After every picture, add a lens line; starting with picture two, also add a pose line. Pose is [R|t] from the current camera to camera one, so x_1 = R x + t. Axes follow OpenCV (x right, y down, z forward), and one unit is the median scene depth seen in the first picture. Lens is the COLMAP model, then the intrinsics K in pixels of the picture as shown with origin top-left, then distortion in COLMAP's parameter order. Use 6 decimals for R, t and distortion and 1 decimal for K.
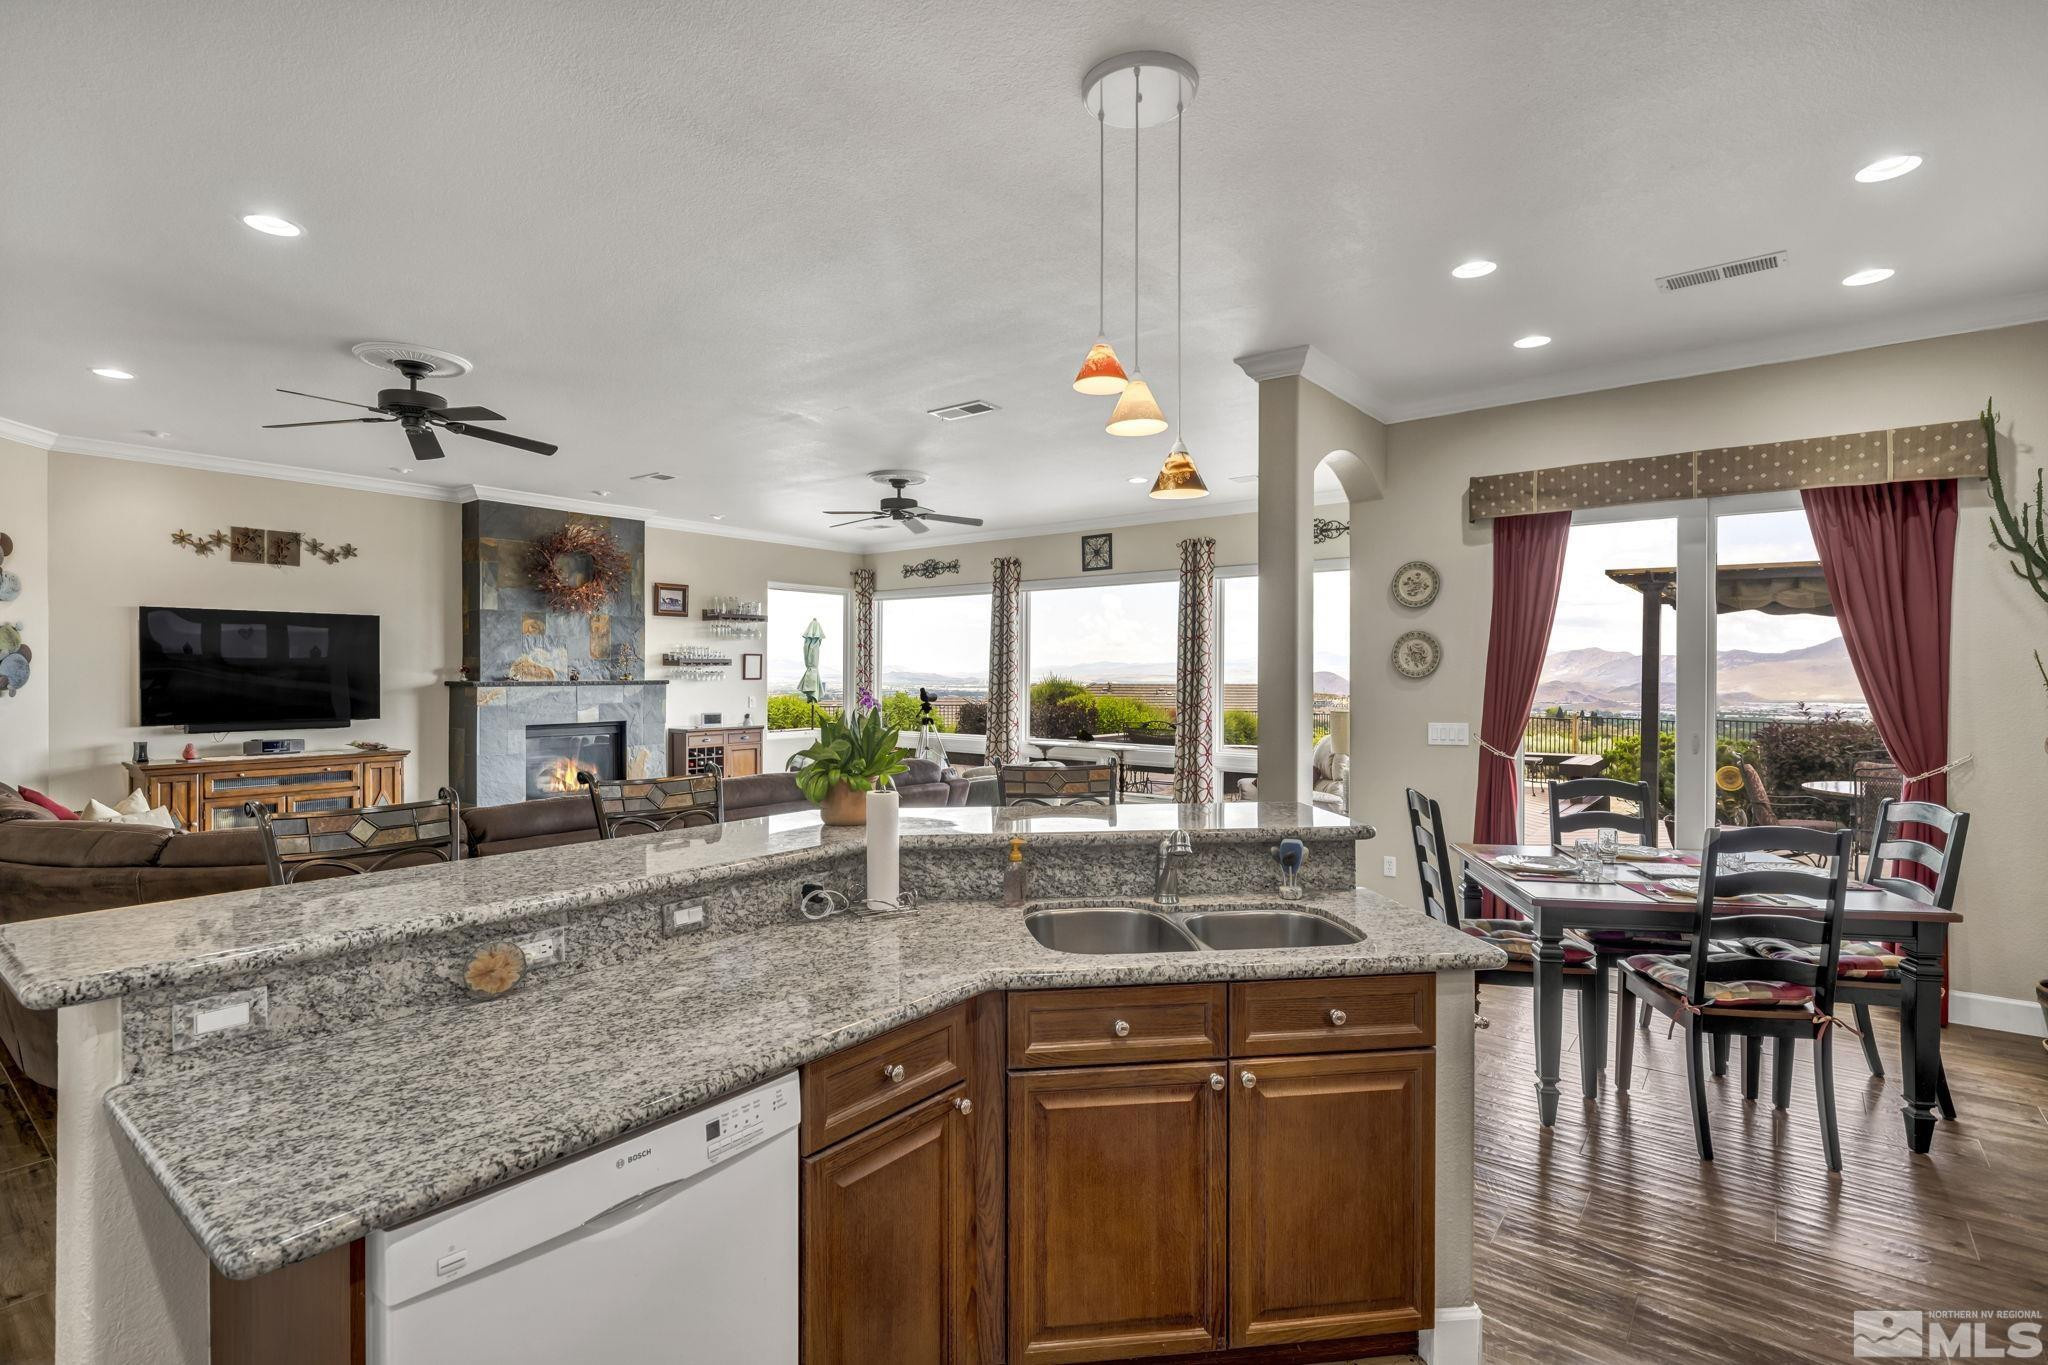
lens RADIAL K [[984.7, 0, 1039.4], [0, 984.7, 685.8], [0, 0, 1]] dist [-0.014305, -0.000299]
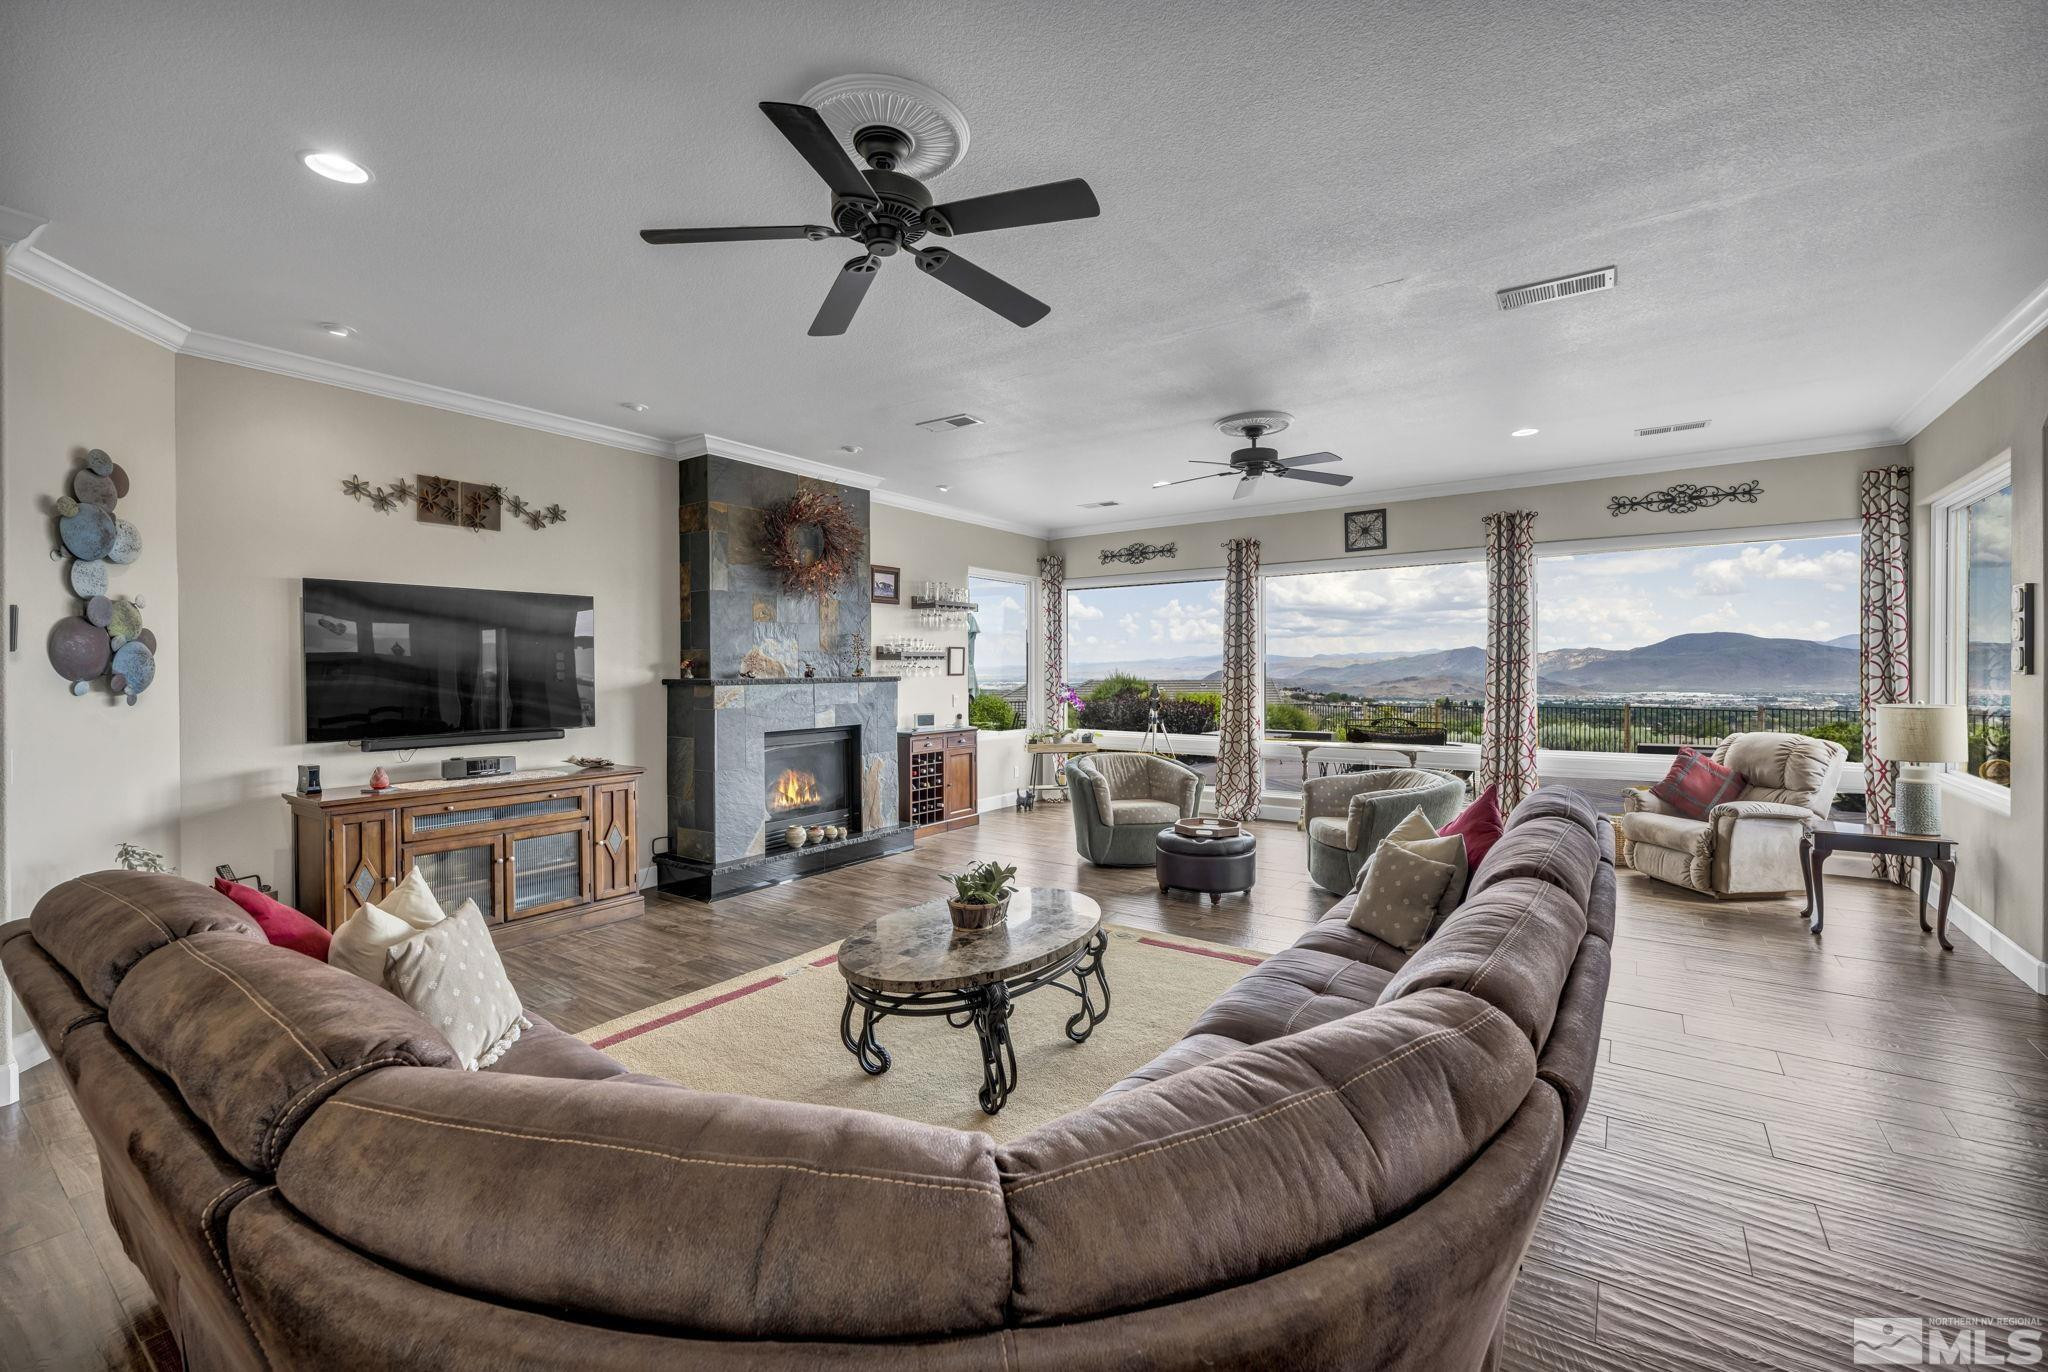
lens RADIAL K [[859.1, 0, 1029.7], [0, 859.1, 683.7], [0, 0, 1]] dist [-0.012760, 0.000403]
pose [[0.998850, -0.008303, 0.047223, -0.337267], [0.008241, 0.999965, 0.001505, 0.000562], [-0.047234, -0.001114, 0.998883, 0.276983]]
